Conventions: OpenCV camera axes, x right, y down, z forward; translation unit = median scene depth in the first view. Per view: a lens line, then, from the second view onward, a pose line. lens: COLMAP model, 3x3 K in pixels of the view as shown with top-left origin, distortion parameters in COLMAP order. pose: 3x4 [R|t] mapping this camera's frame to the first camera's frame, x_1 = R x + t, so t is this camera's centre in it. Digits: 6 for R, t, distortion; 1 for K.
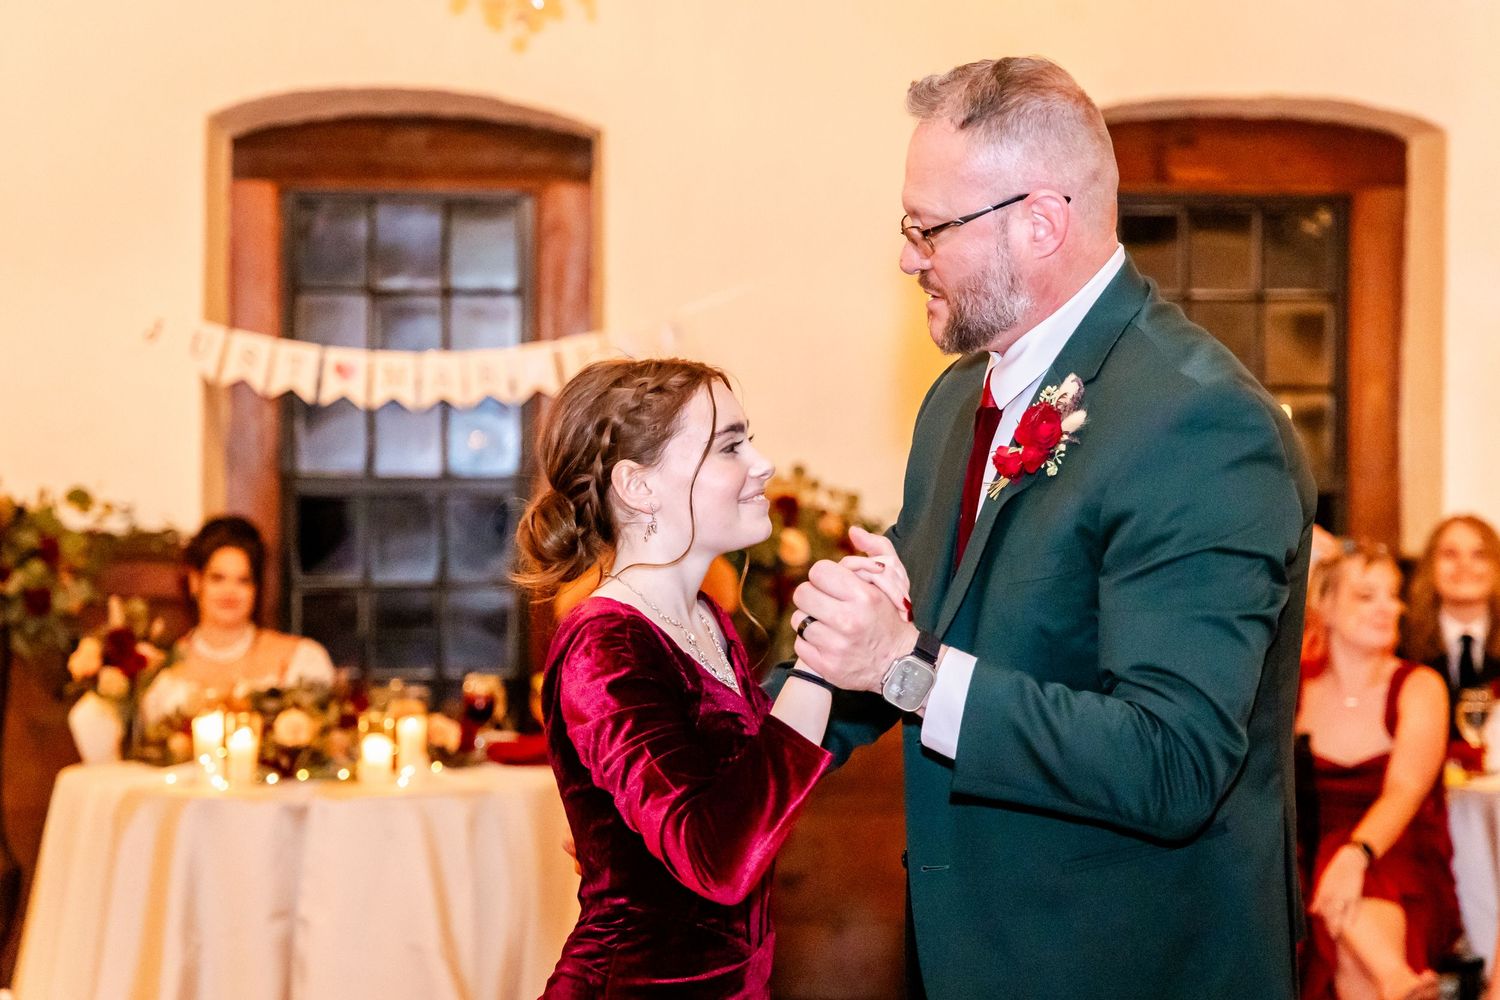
lens RADIAL K [[3960.2, 0, 764.4], [0, 3960.2, 498.2], [0, 0, 1]] dist [0.044568, 0.000000]
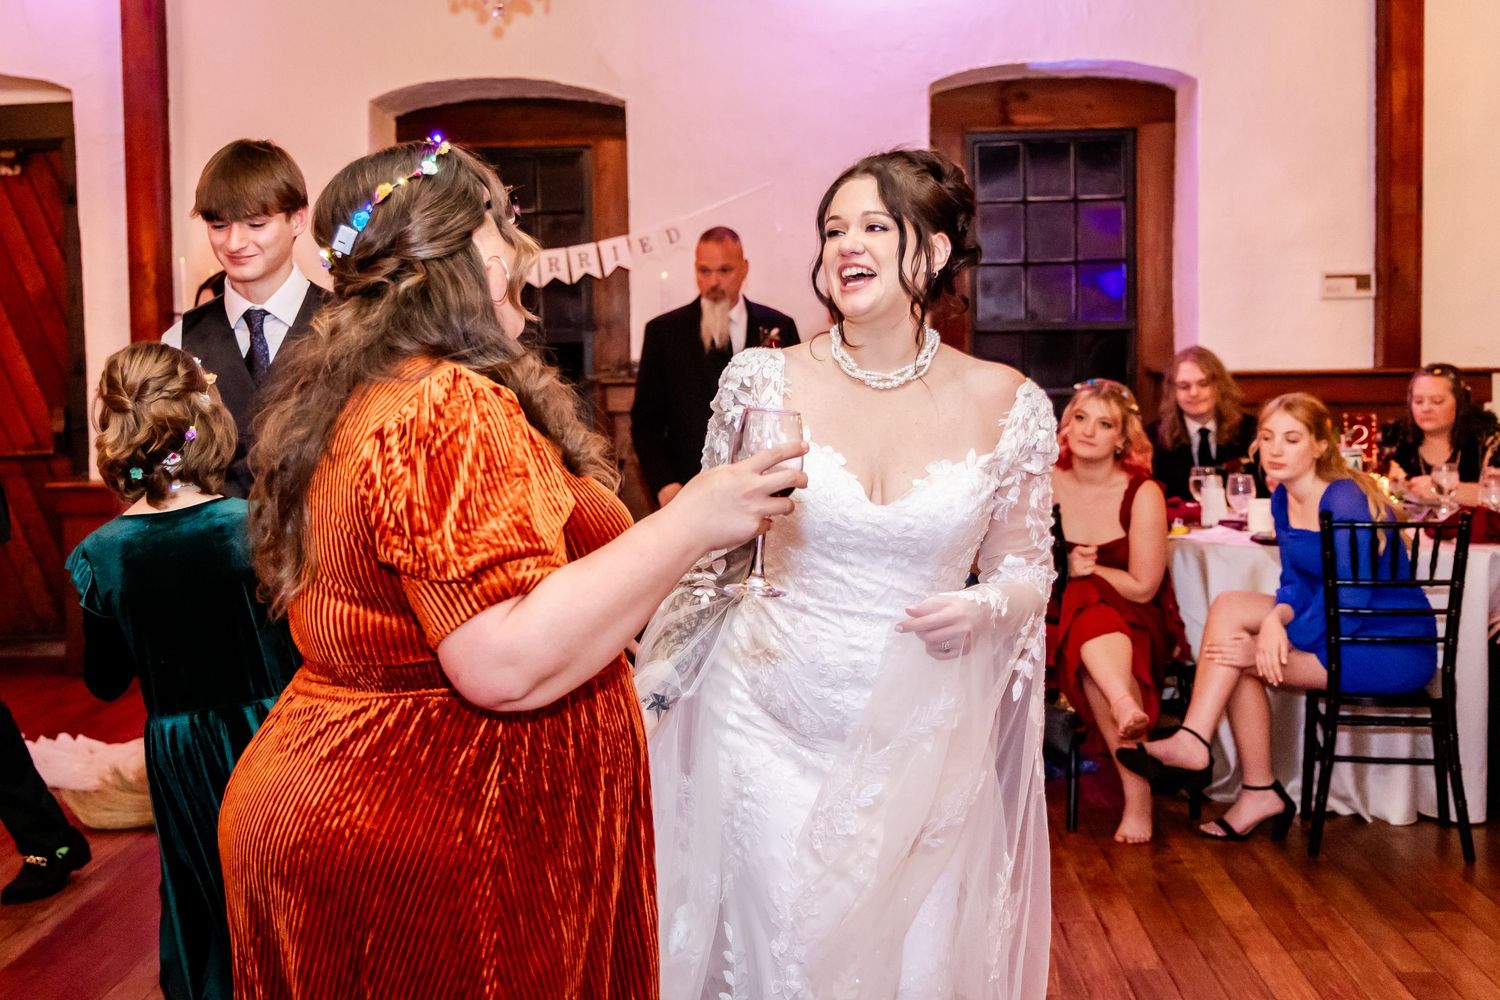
lens RADIAL K [[1920.0, 0, 690.9], [0, 1920.0, 458.6], [0, 0, 1]] dist [0.024031, 0.000000]
pose [[0.989659, -0.014248, -0.142730, 0.091499], [0.022285, 0.998245, 0.054869, 0.004165], [0.141698, -0.057482, 0.988240, 0.279603]]
